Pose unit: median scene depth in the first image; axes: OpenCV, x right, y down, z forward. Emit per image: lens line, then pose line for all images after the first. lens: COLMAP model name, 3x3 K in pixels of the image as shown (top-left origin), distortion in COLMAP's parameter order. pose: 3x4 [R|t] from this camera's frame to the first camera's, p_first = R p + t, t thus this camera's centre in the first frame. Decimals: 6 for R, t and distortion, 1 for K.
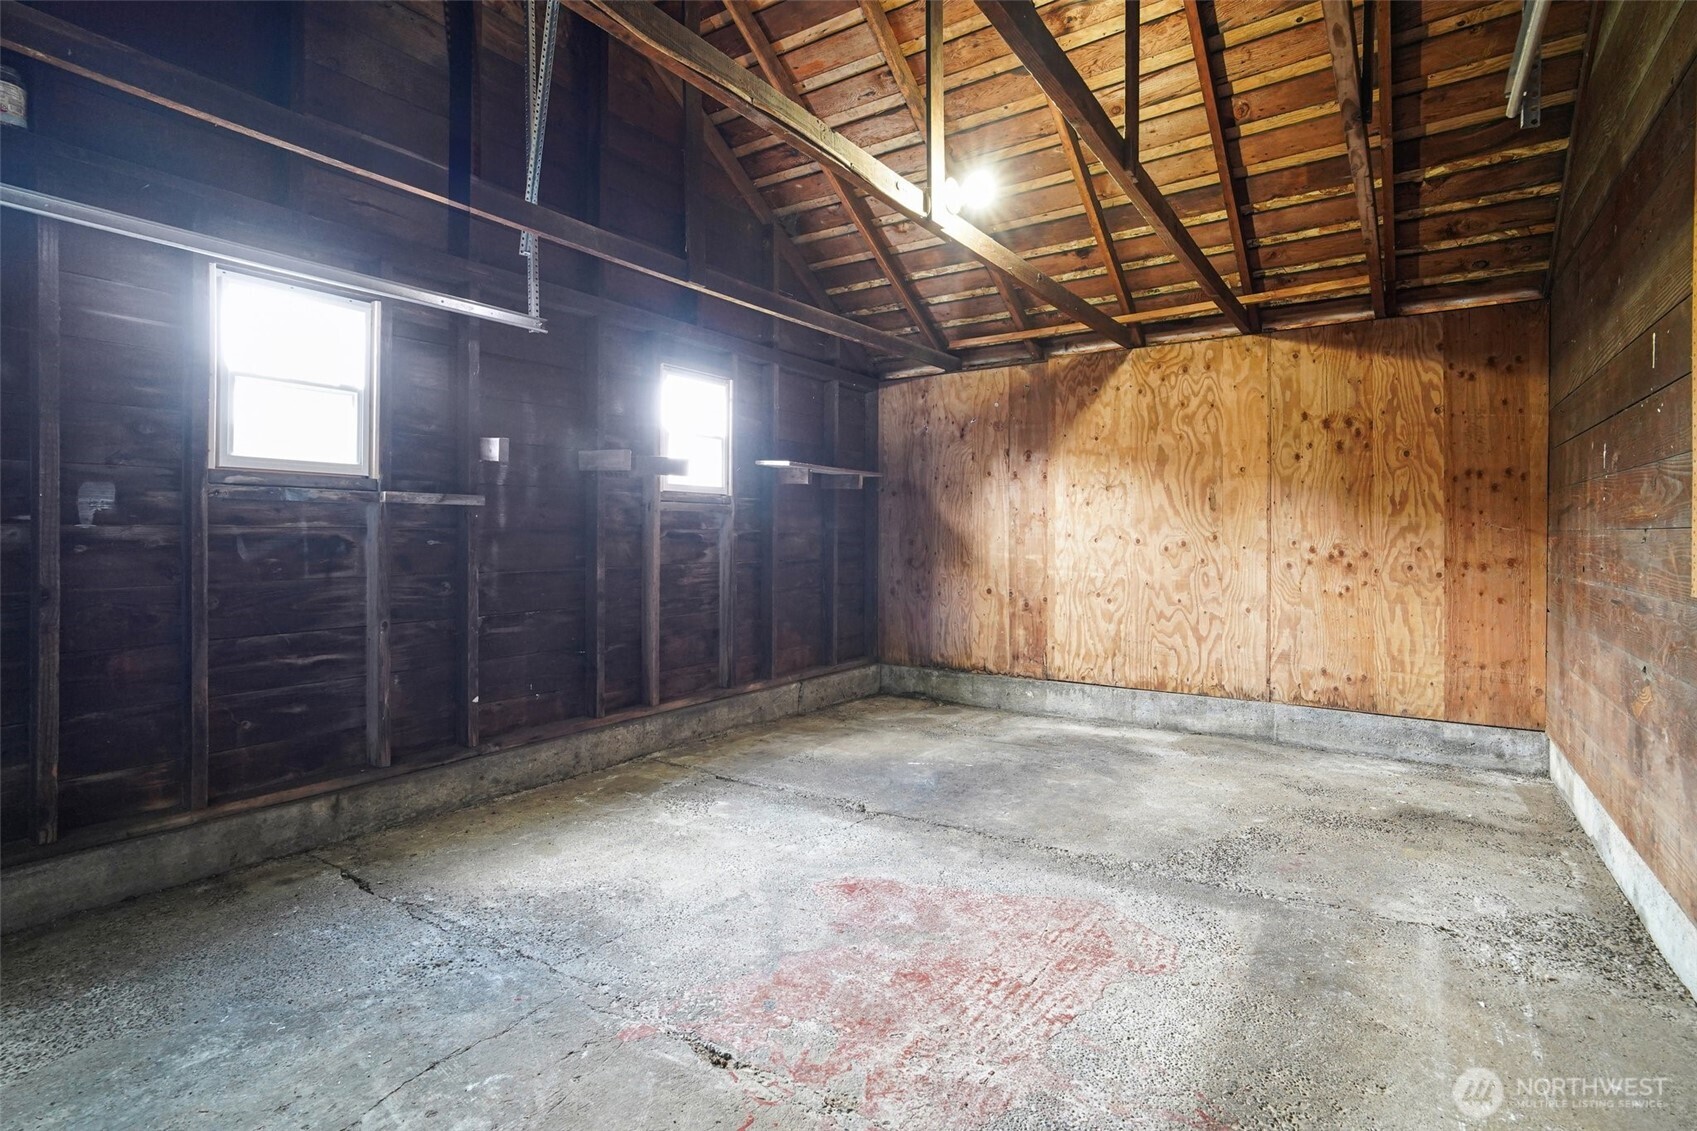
lens RADIAL K [[814.3, 0, 863.8], [0, 814.3, 543.8], [0, 0, 1]] dist [0.001244, -0.001005]
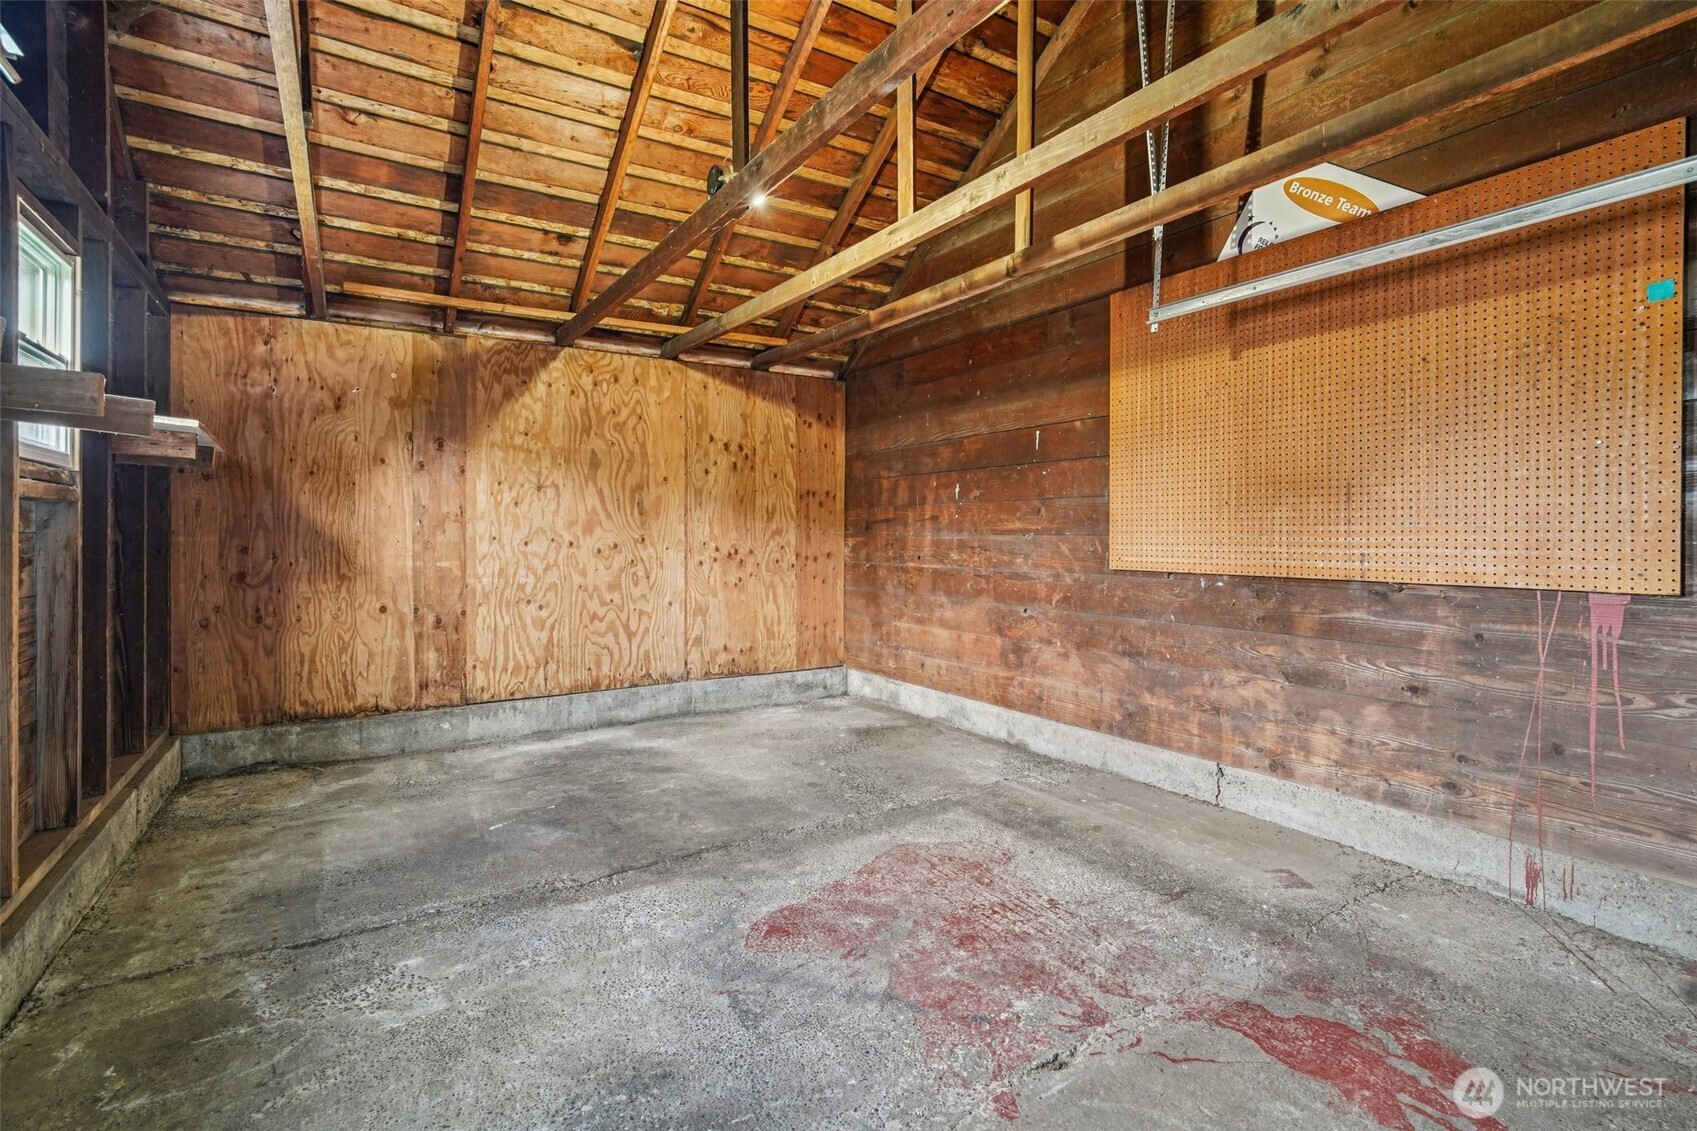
lens RADIAL K [[813.9, 0, 847.9], [0, 813.9, 550.5], [0, 0, 1]] dist [-0.016094, 0.011988]
pose [[0.404316, -0.021493, 0.914367, -0.443663], [0.010199, 0.999768, 0.018991, -0.011046], [-0.914563, 0.001648, 0.404441, 0.307436]]
